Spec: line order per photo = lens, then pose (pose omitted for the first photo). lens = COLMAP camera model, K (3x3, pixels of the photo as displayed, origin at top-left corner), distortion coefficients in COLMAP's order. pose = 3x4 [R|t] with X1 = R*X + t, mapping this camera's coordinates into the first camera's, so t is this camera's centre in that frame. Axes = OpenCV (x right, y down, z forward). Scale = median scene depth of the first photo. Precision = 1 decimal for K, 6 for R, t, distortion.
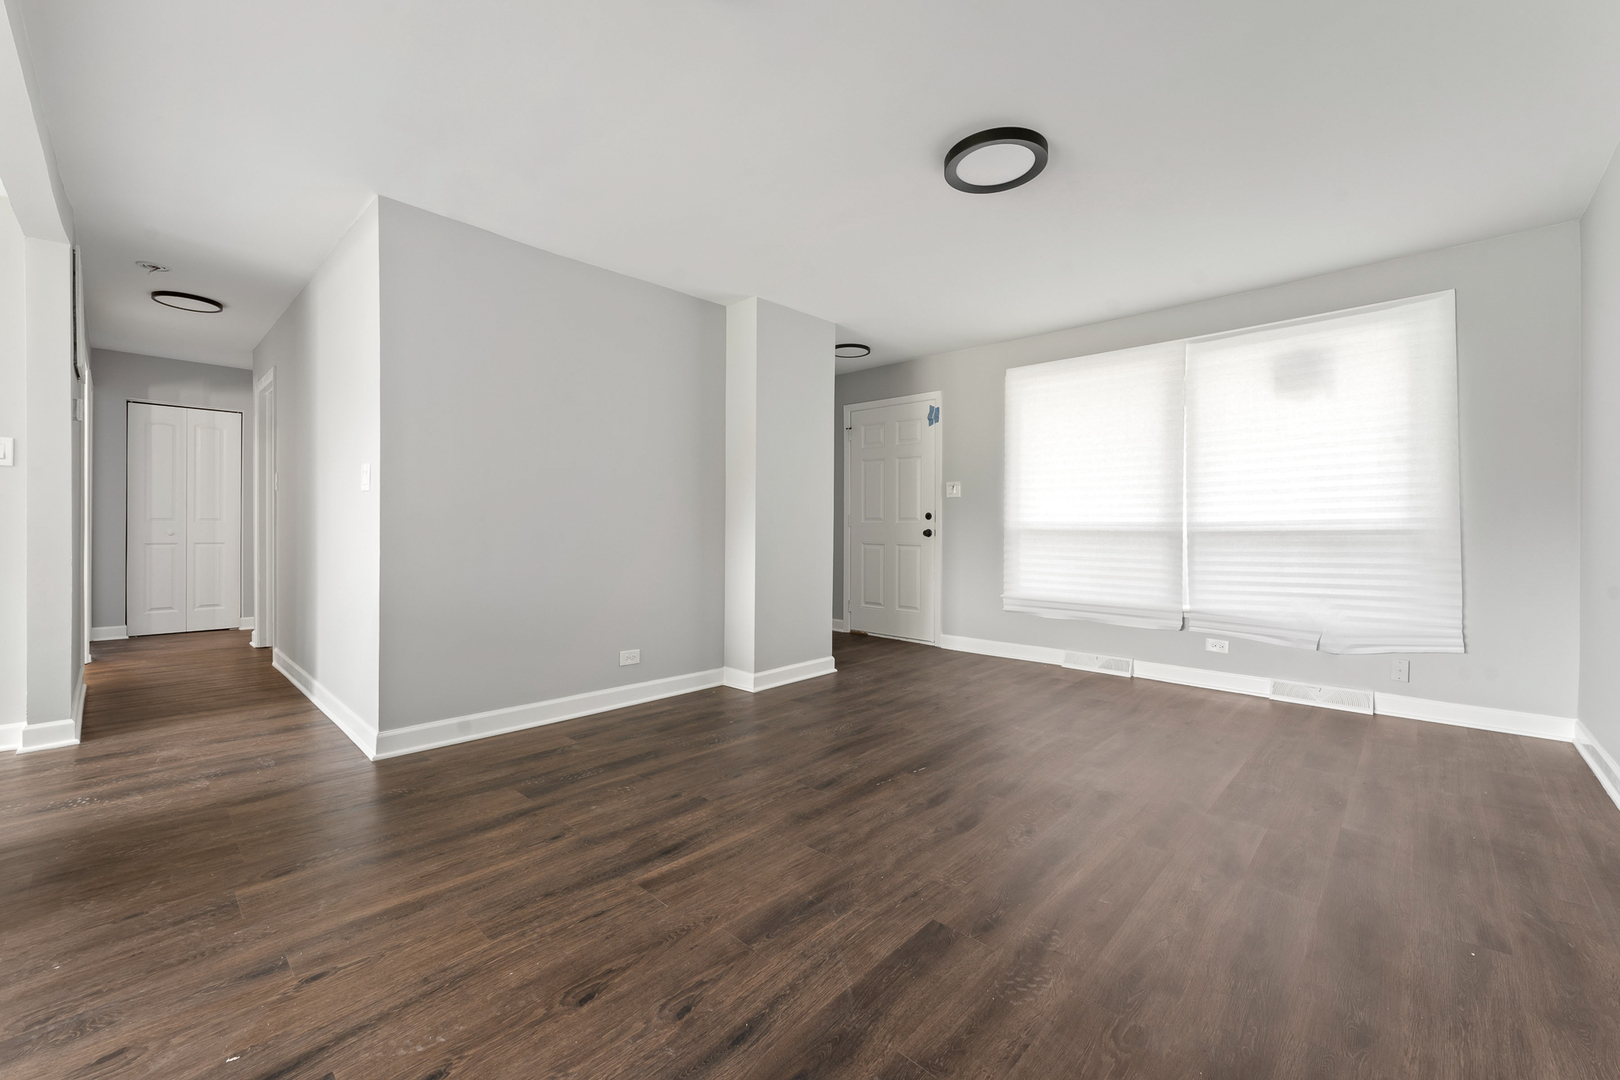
lens RADIAL K [[649.6, 0, 816.5], [0, 649.6, 529.9], [0, 0, 1]] dist [-0.001658, -0.000909]
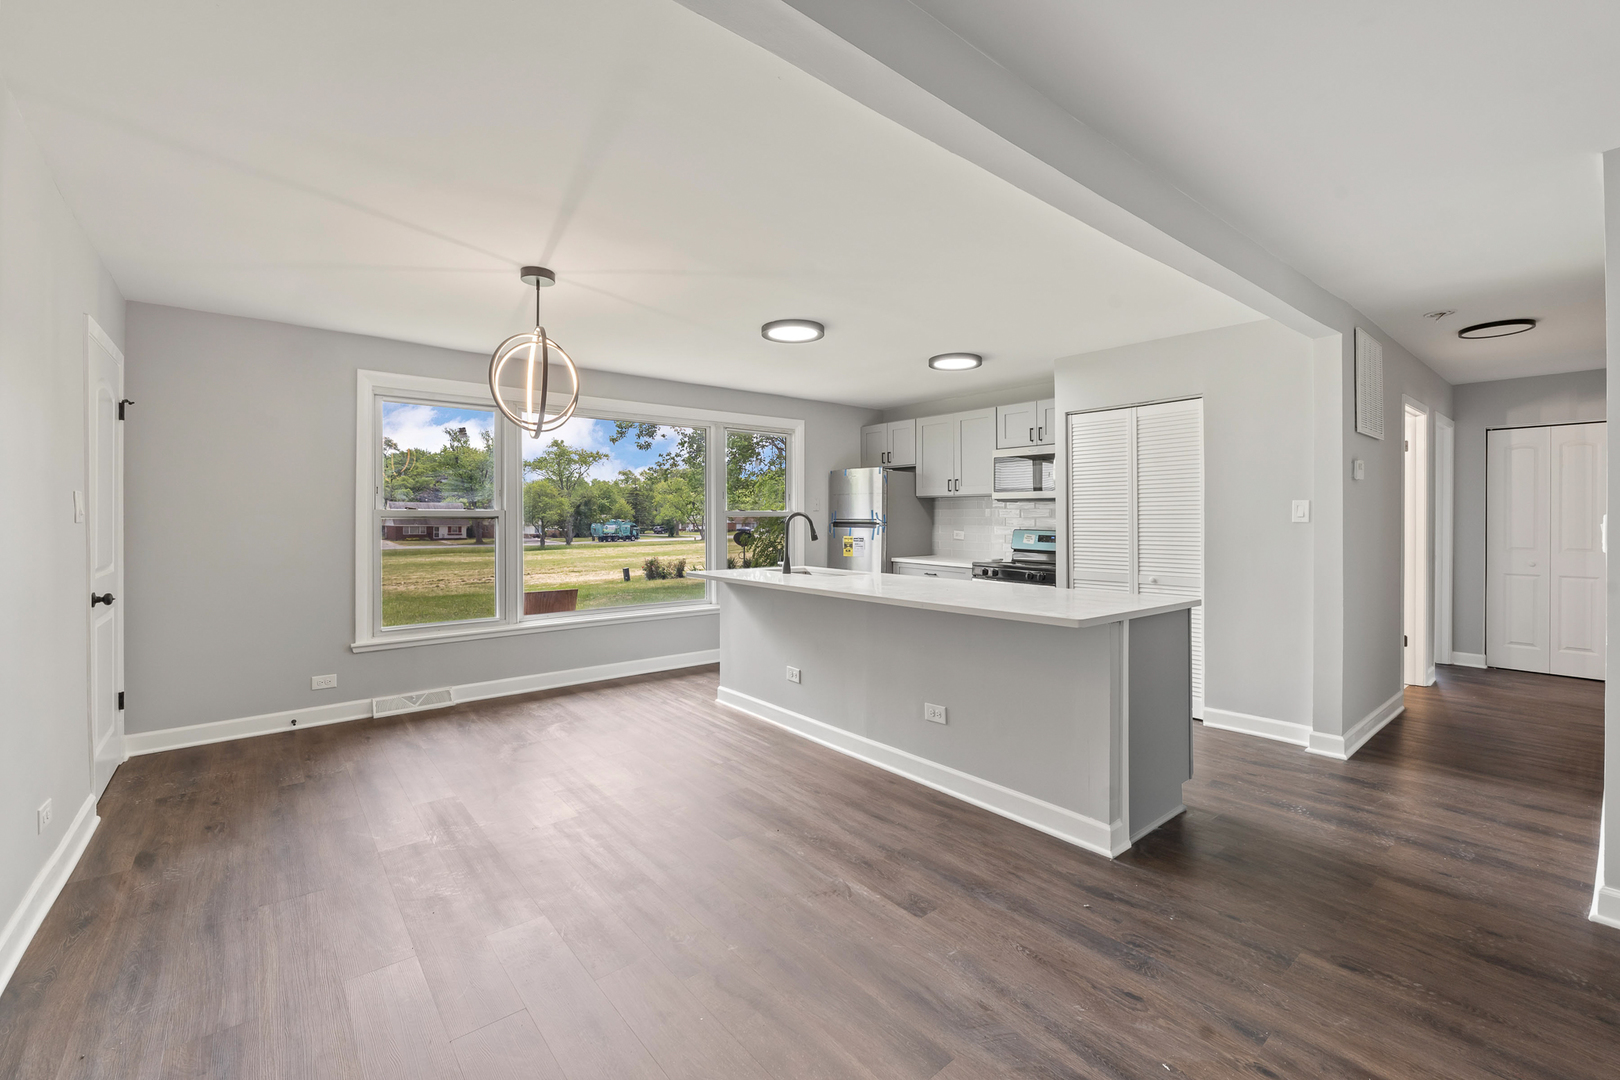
lens RADIAL K [[673.2, 0, 810.7], [0, 673.2, 522.6], [0, 0, 1]] dist [0.000281, -0.000194]
pose [[-0.133156, -0.005895, -0.991078, 0.239360], [-0.005578, 0.999971, -0.005198, -0.106631], [0.991079, 0.004836, -0.133185, 0.258218]]
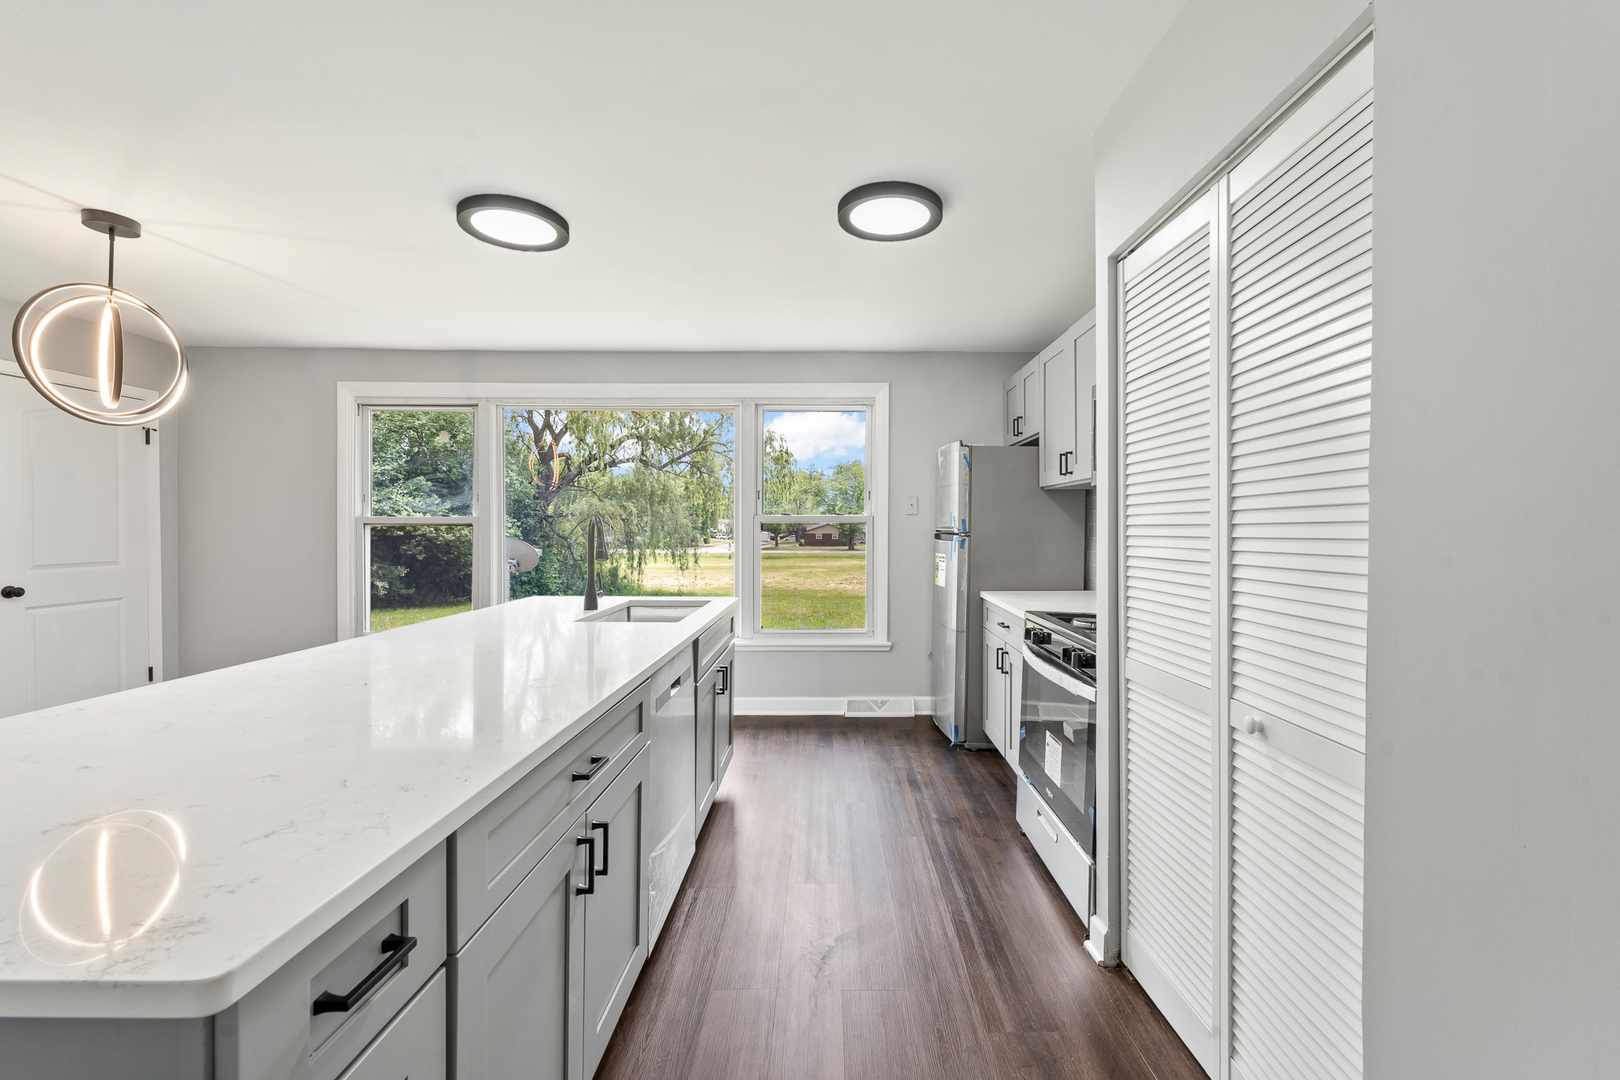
lens RADIAL K [[658.9, 0, 834.1], [0, 658.9, 539.2], [0, 0, 1]] dist [0.001407, 0.000079]
pose [[-0.719437, 0.000321, -0.694558, -1.139044], [-0.012131, 0.999842, 0.013028, -0.122575], [0.694452, 0.017798, -0.719319, 1.124063]]
